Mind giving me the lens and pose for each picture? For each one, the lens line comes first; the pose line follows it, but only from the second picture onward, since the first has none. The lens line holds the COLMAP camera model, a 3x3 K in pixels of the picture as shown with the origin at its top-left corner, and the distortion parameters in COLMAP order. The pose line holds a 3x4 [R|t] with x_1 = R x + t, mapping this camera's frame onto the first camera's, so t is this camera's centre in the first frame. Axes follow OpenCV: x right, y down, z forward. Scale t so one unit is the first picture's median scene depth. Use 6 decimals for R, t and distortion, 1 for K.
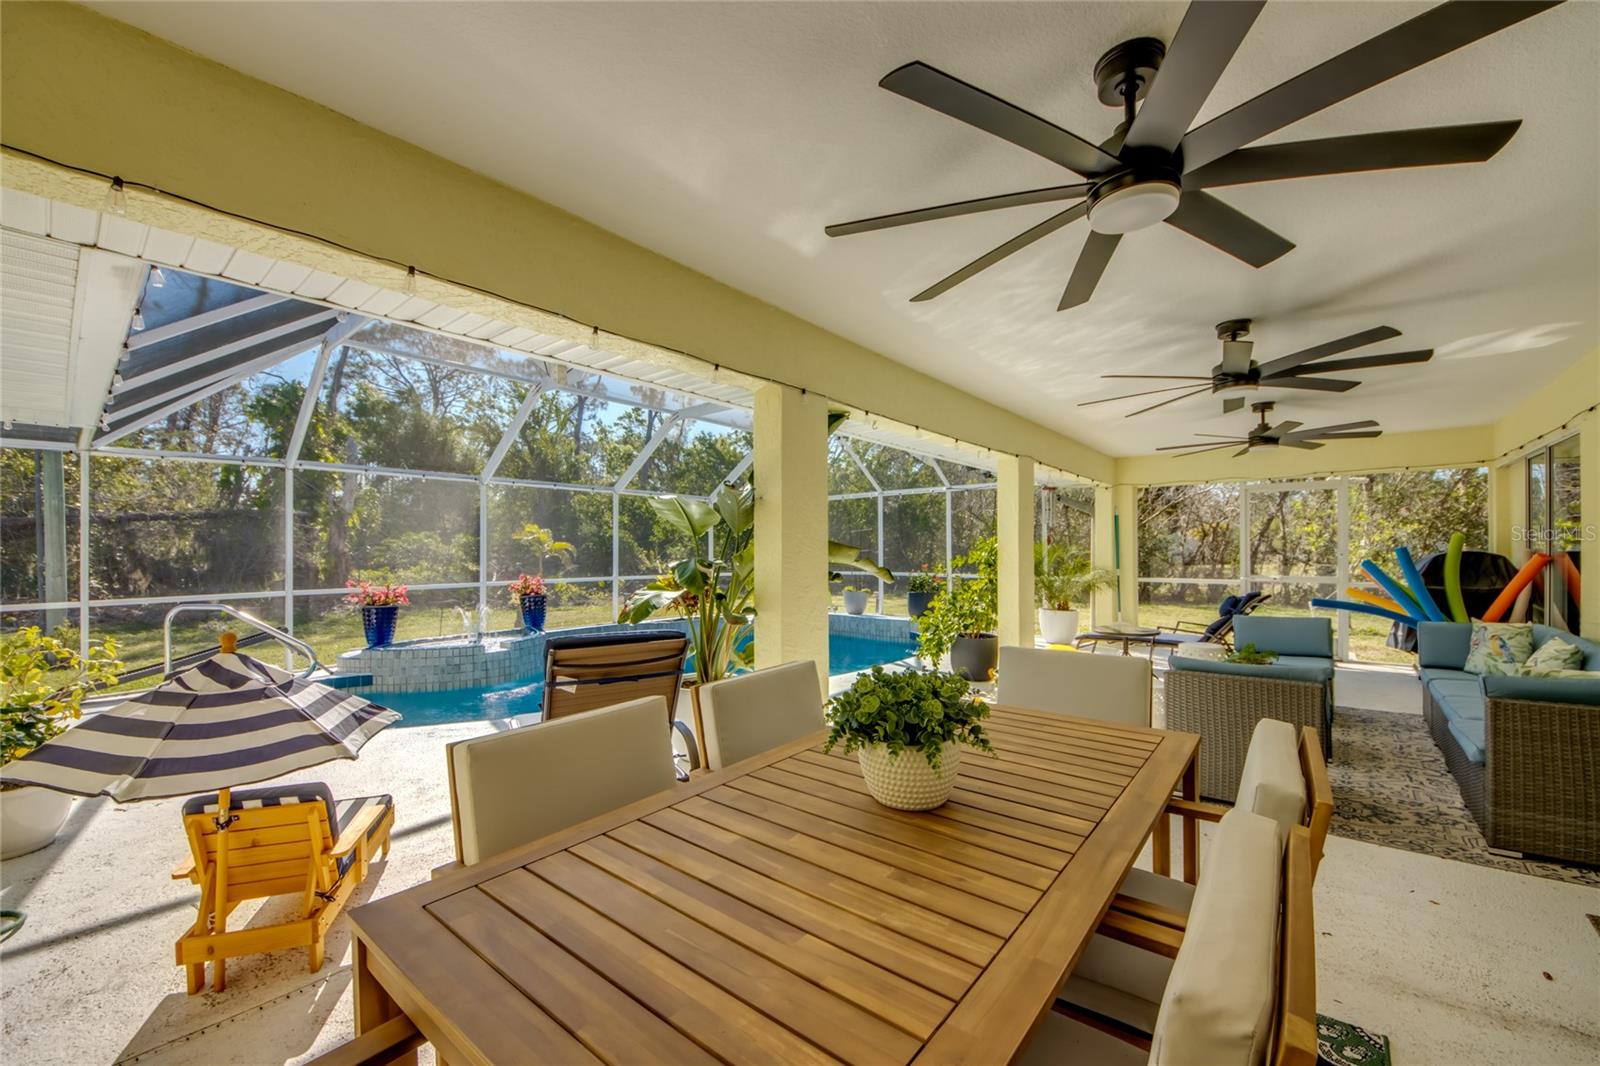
lens RADIAL K [[624.9, 0, 765.6], [0, 624.9, 549.0], [0, 0, 1]] dist [0.000806, -0.008986]
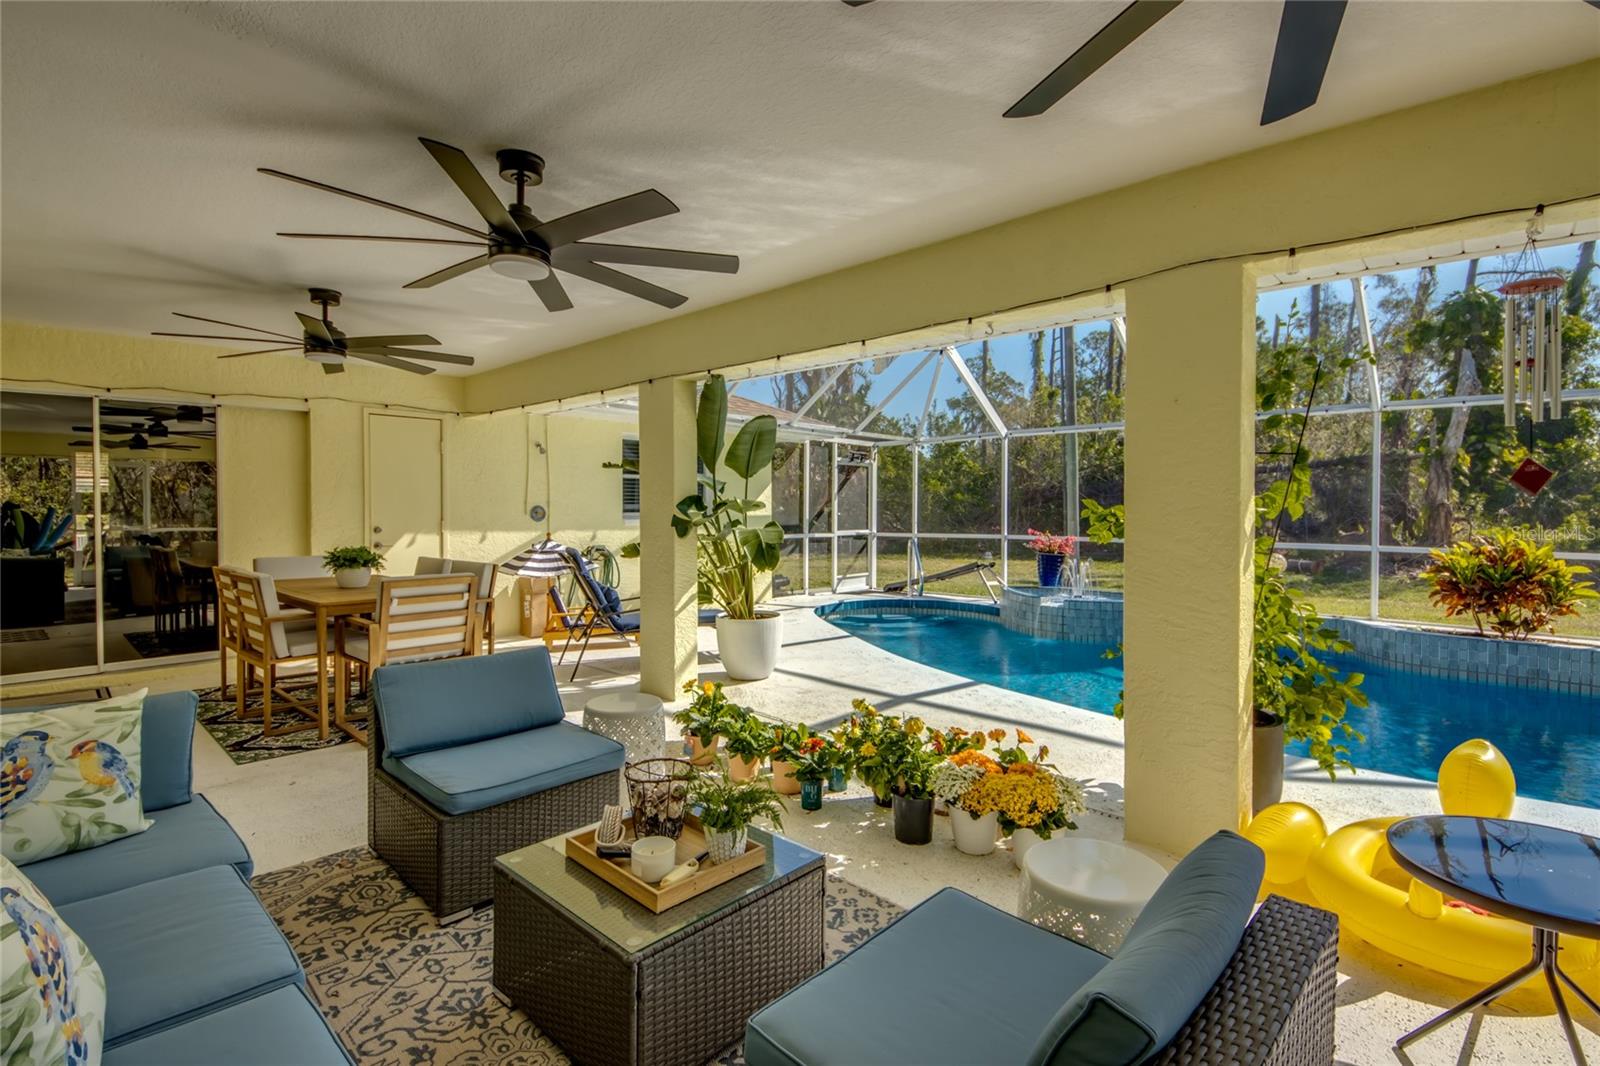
lens RADIAL K [[748.5, 0, 794.2], [0, 748.5, 520.7], [0, 0, 1]] dist [0.001589, -0.017474]
pose [[-0.036425, 0.026633, -0.998981, 0.836700], [0.003788, 0.999641, 0.026513, -0.003381], [0.999329, -0.002818, -0.036513, 0.724952]]
